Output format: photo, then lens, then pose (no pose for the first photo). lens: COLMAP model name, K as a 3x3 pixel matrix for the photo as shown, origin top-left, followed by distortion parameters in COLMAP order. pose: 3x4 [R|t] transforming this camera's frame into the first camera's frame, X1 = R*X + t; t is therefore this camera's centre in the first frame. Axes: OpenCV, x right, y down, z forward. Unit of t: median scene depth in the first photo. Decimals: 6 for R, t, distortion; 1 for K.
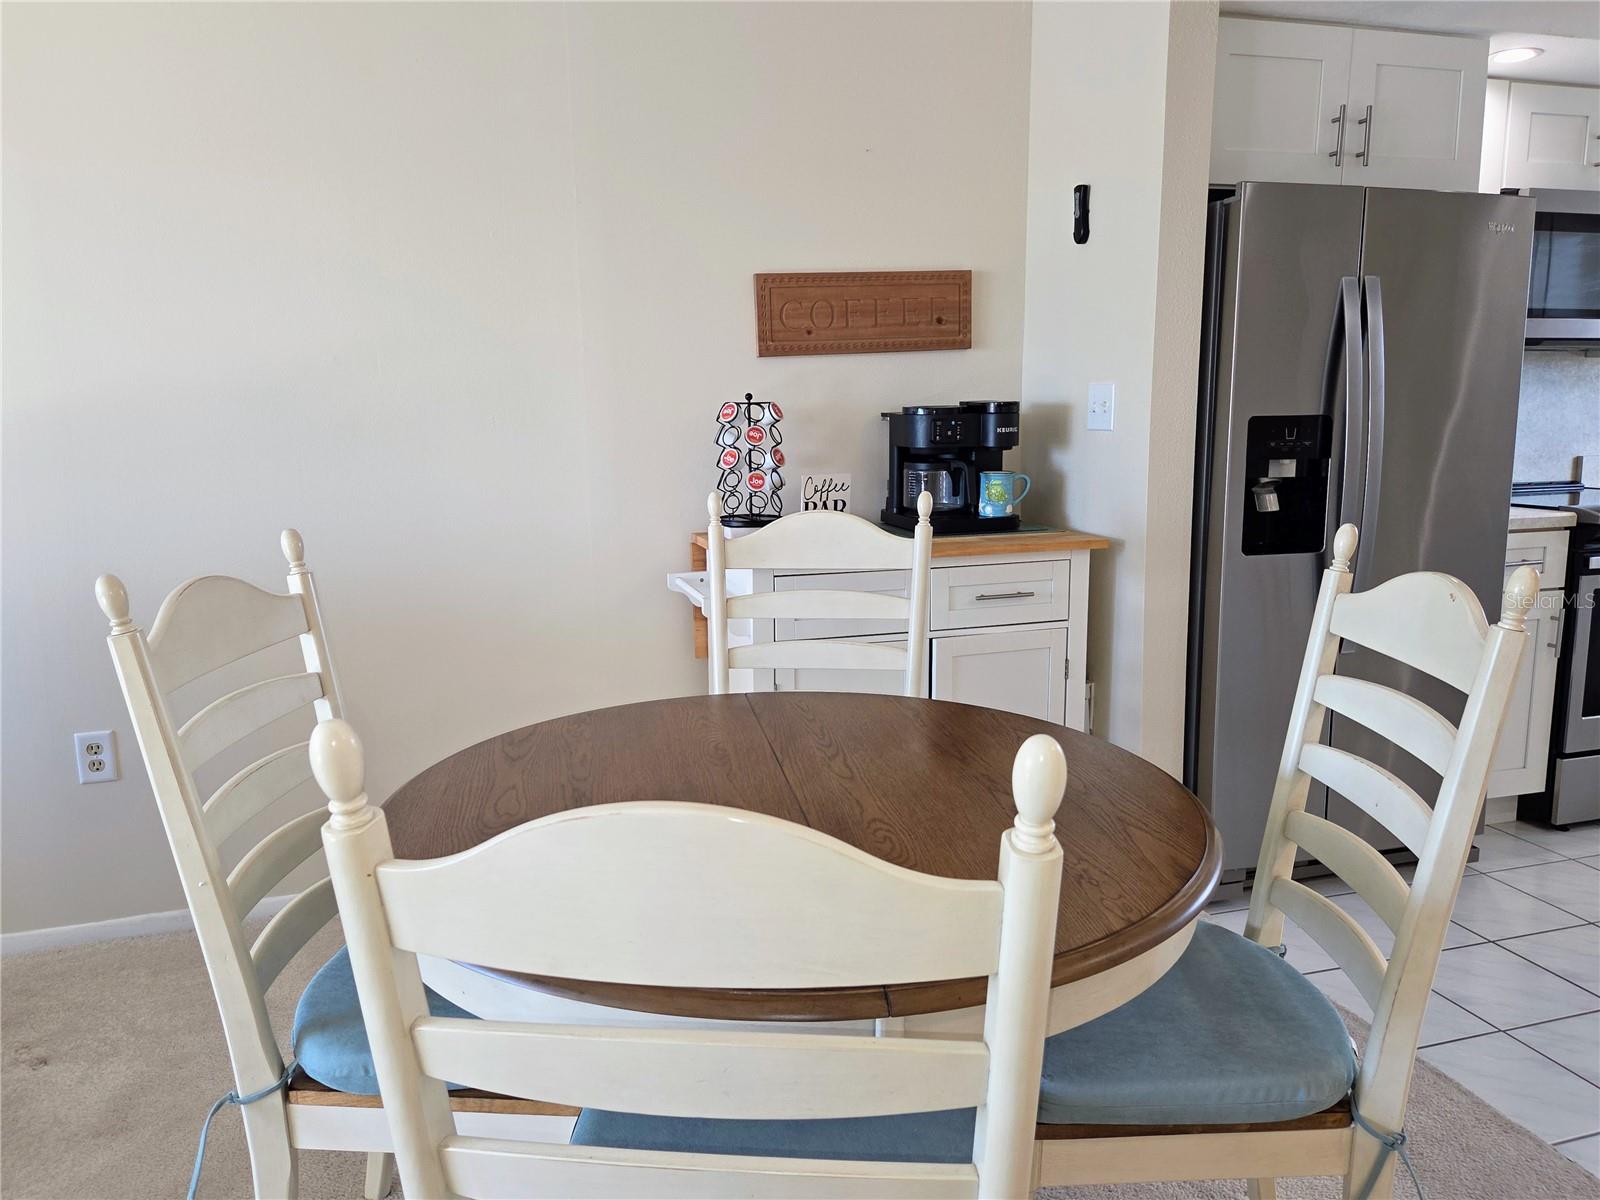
lens RADIAL K [[1158.7, 0, 799.5], [0, 1158.7, 591.1], [0, 0, 1]] dist [0.078315, -0.061132]
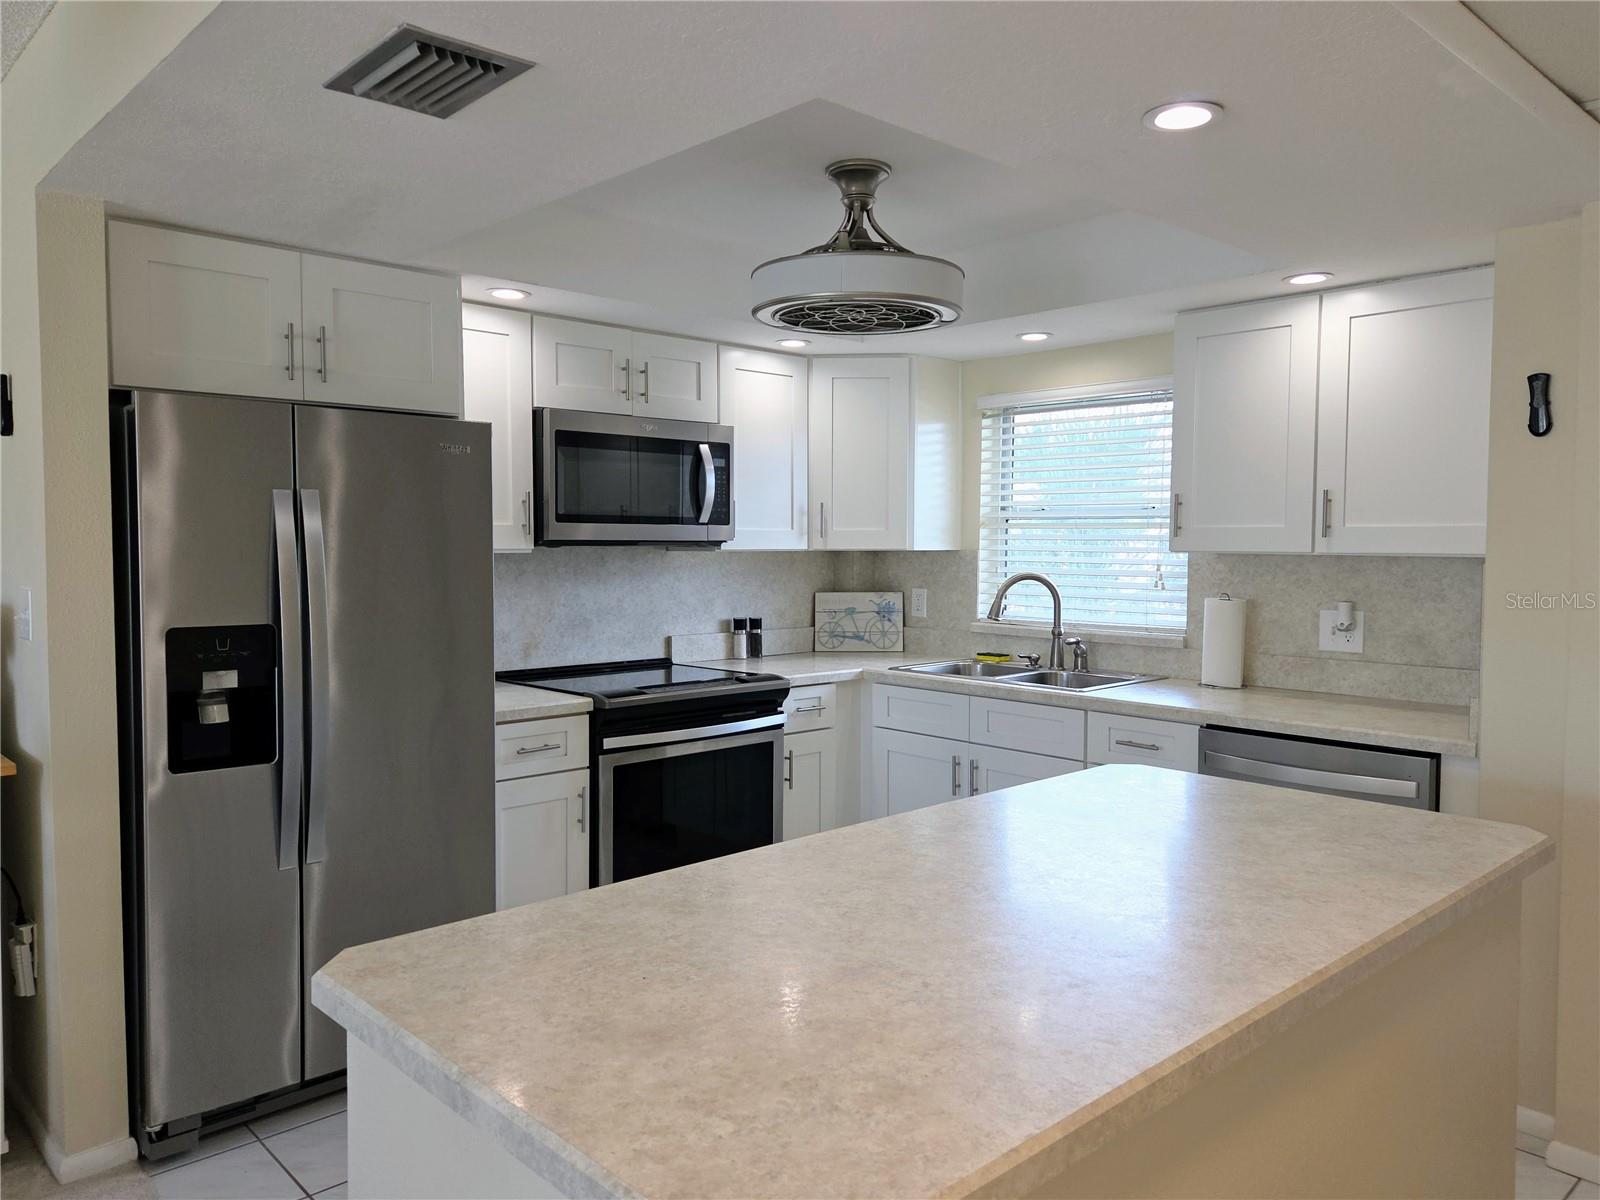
lens RADIAL K [[1158.7, 0, 791.4], [0, 1158.7, 603.5], [0, 0, 1]] dist [0.078315, -0.061132]
pose [[0.903333, -0.009022, 0.428844, 0.385128], [0.054919, 0.993983, -0.094772, -0.044653], [-0.425409, 0.109162, 0.898393, -0.072675]]
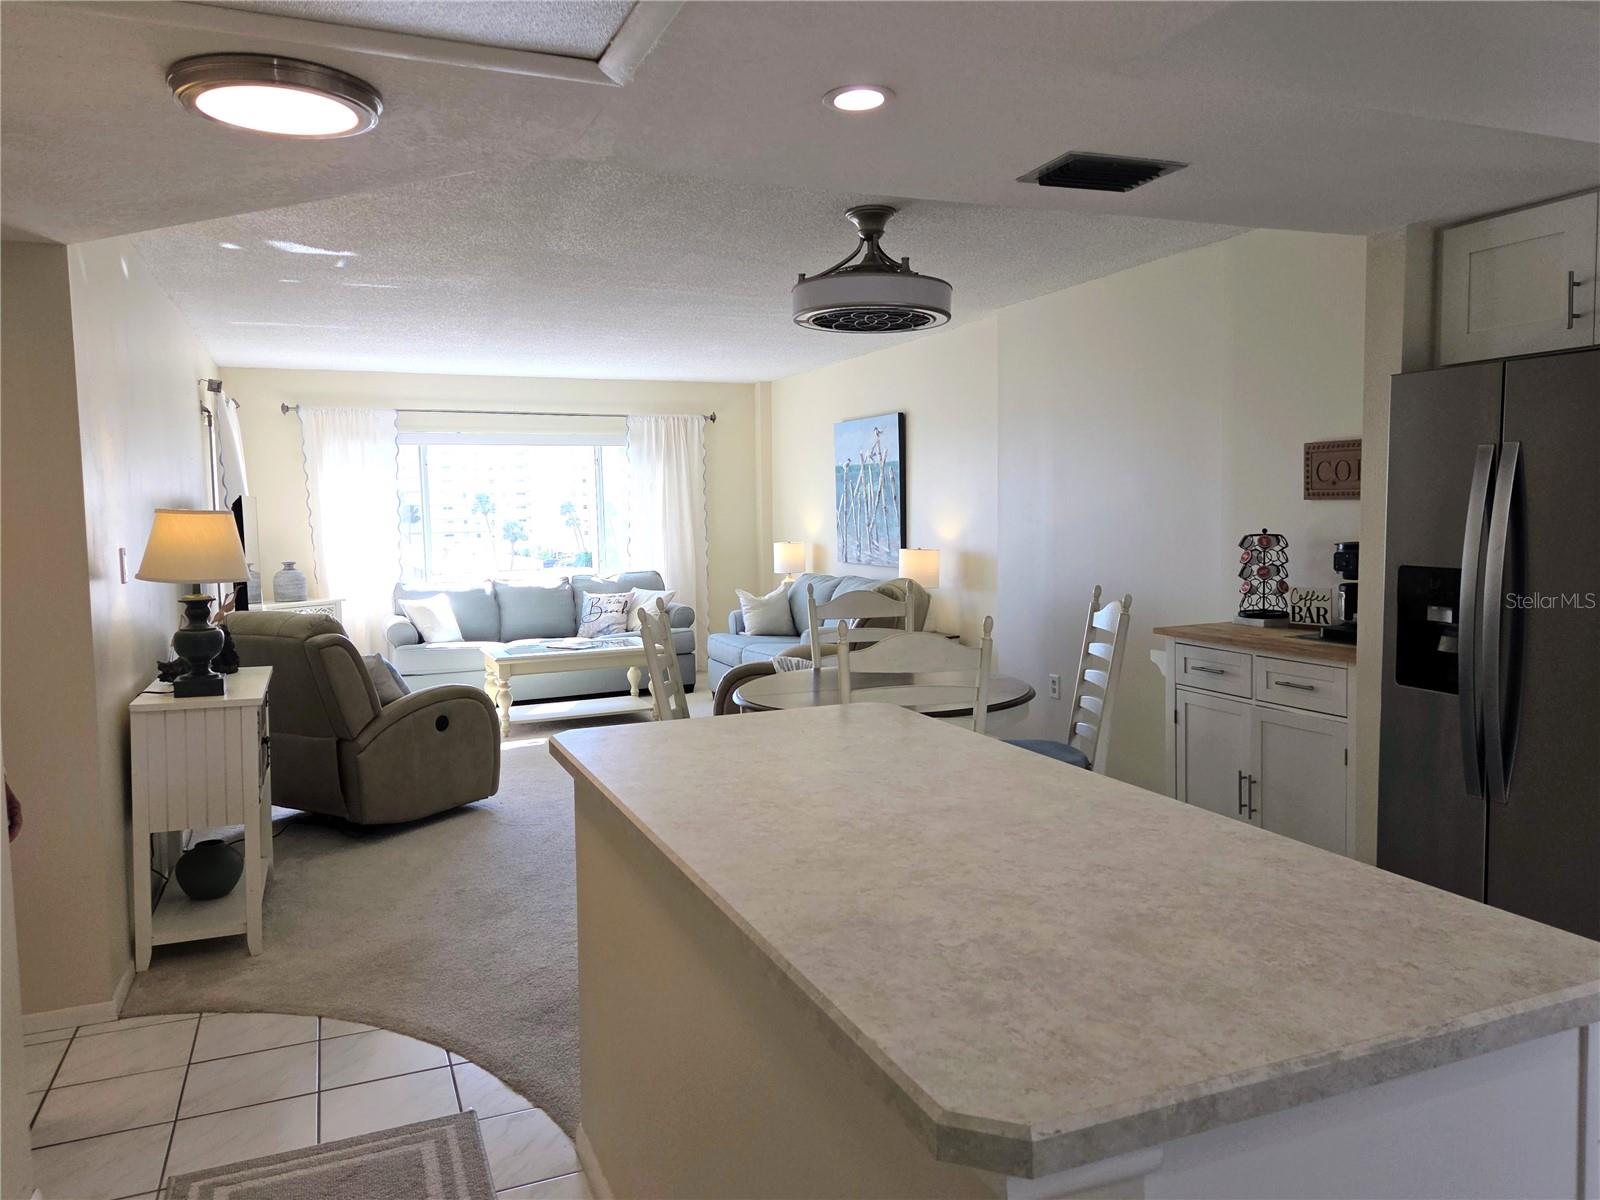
lens RADIAL K [[1158.7, 0, 820.1], [0, 1158.7, 558.5], [0, 0, 1]] dist [0.078315, -0.061132]
pose [[0.115488, 0.063936, -0.991249, 1.308852], [-0.137623, 0.989332, 0.047778, -0.120481], [0.983729, 0.130901, 0.123055, 0.261043]]
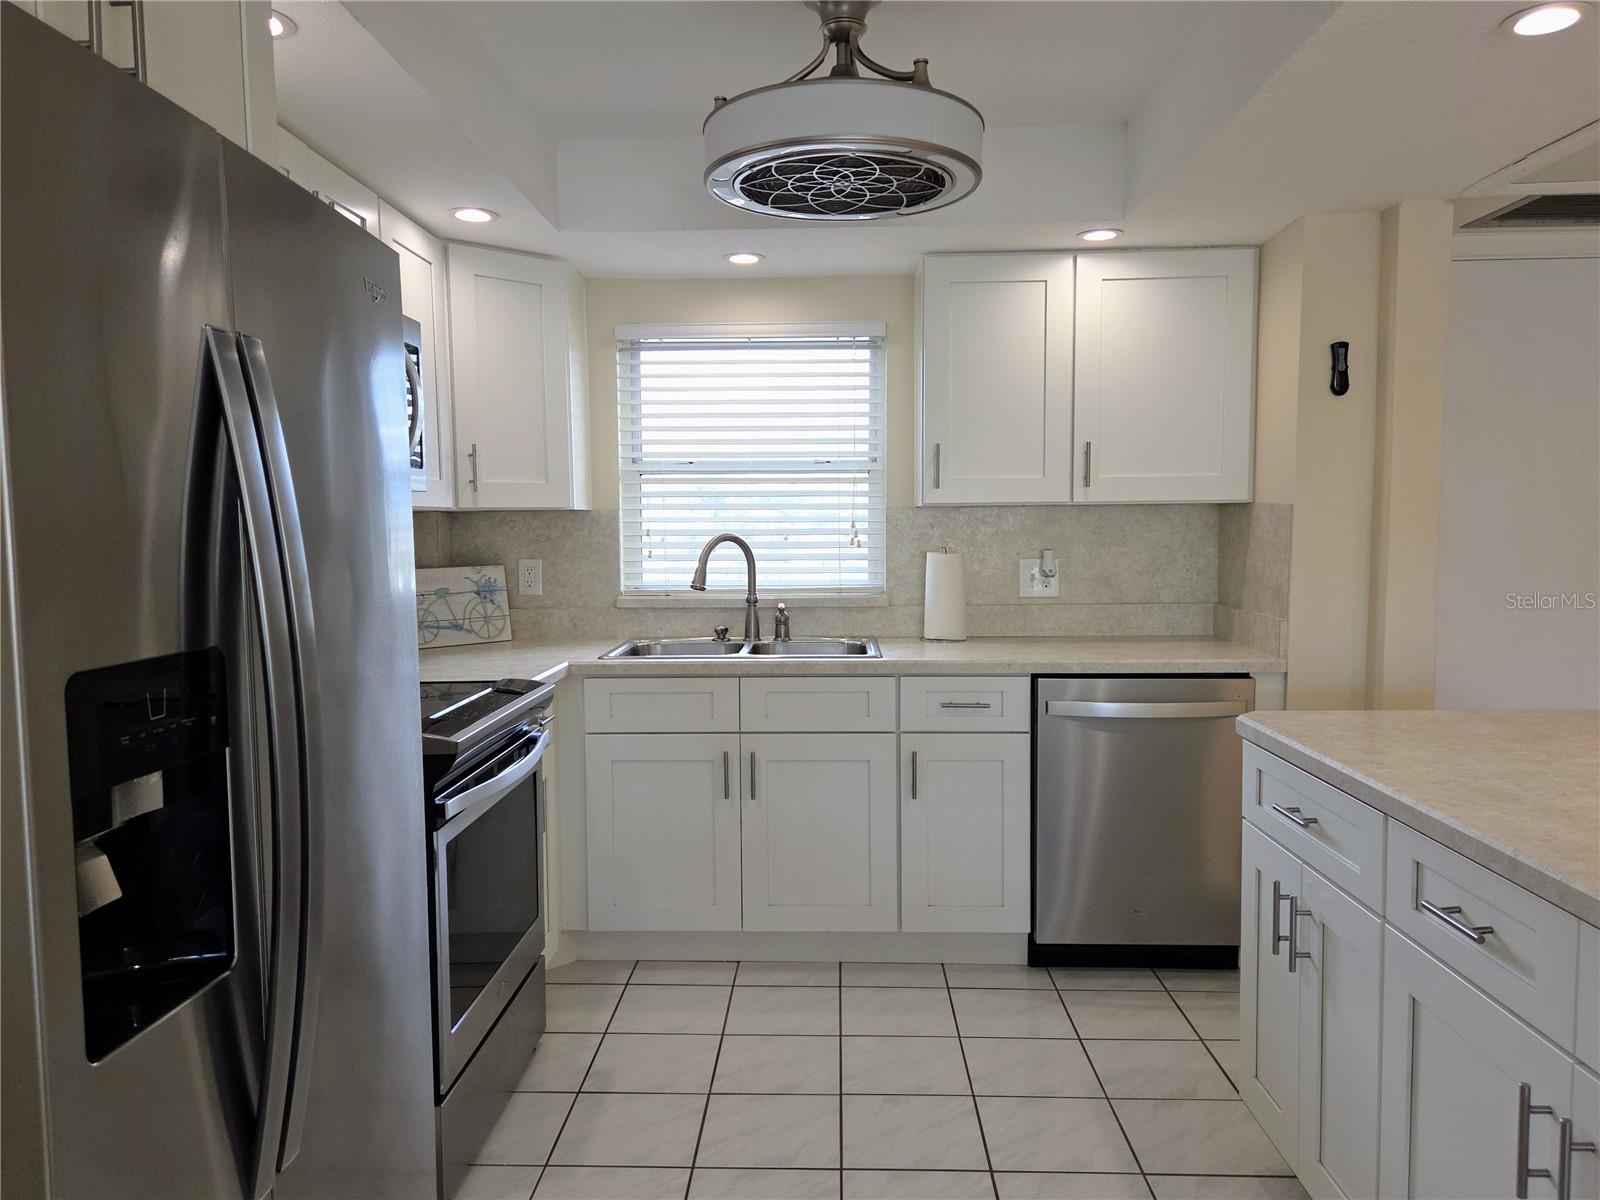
lens RADIAL K [[1158.7, 0, 796.6], [0, 1158.7, 605.9], [0, 0, 1]] dist [0.078315, -0.061132]
pose [[0.334382, -0.061287, 0.940443, 0.113296], [0.157095, 0.987547, 0.008500, -0.123207], [-0.929252, 0.144896, 0.339846, 0.602709]]
